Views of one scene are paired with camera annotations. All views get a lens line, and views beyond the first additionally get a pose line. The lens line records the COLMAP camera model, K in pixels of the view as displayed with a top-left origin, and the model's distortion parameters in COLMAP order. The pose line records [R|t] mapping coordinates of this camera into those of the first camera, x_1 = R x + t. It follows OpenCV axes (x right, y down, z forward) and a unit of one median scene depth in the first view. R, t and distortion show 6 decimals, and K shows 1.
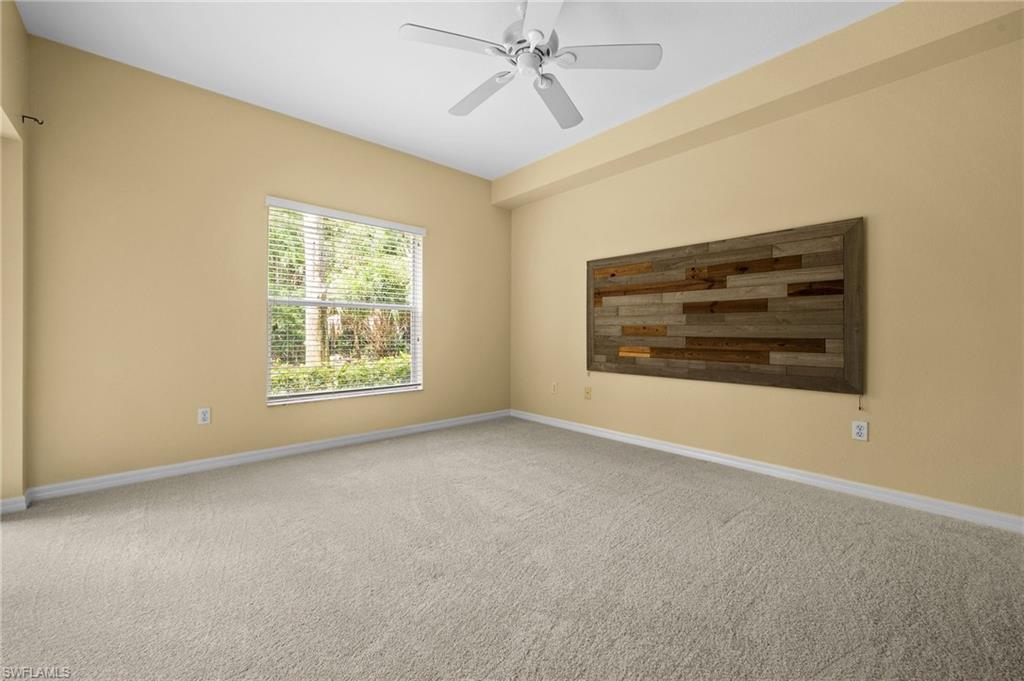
lens RADIAL K [[410.1, 0, 509.3], [0, 410.1, 344.5], [0, 0, 1]] dist [-0.001769, 0.000030]
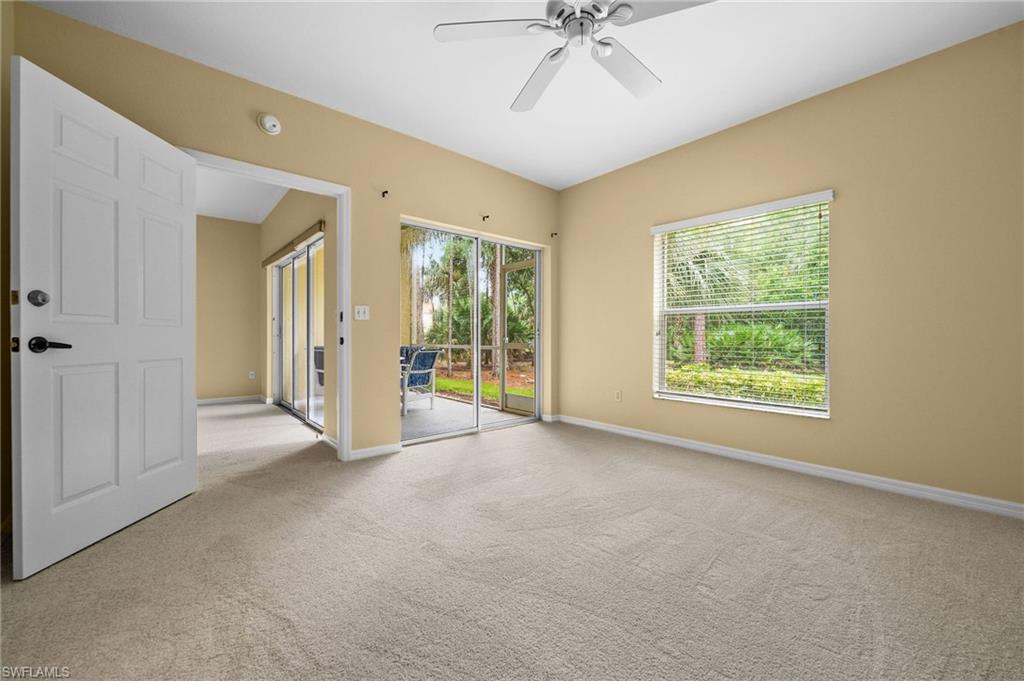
lens RADIAL K [[410.1, 0, 509.3], [0, 410.1, 344.5], [0, 0, 1]] dist [-0.001769, 0.000030]
pose [[-0.013376, 0.013682, -0.999817, 0.610083], [-0.026316, 0.999555, 0.014030, -0.015305], [0.999564, 0.026499, -0.013010, 0.556859]]
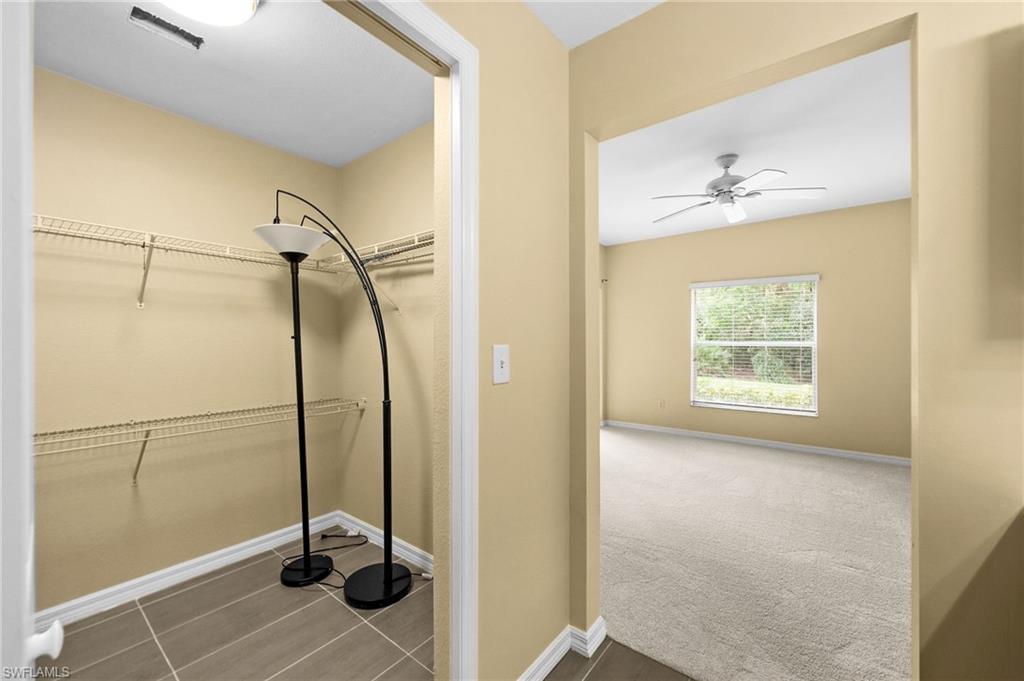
lens RADIAL K [[410.1, 0, 509.3], [0, 410.1, 344.5], [0, 0, 1]] dist [-0.001769, 0.000030]
pose [[0.172254, 0.001124, -0.985052, 0.920516], [-0.023905, 0.999710, -0.003039, -0.077107], [0.984763, 0.024071, 0.172230, -0.043737]]
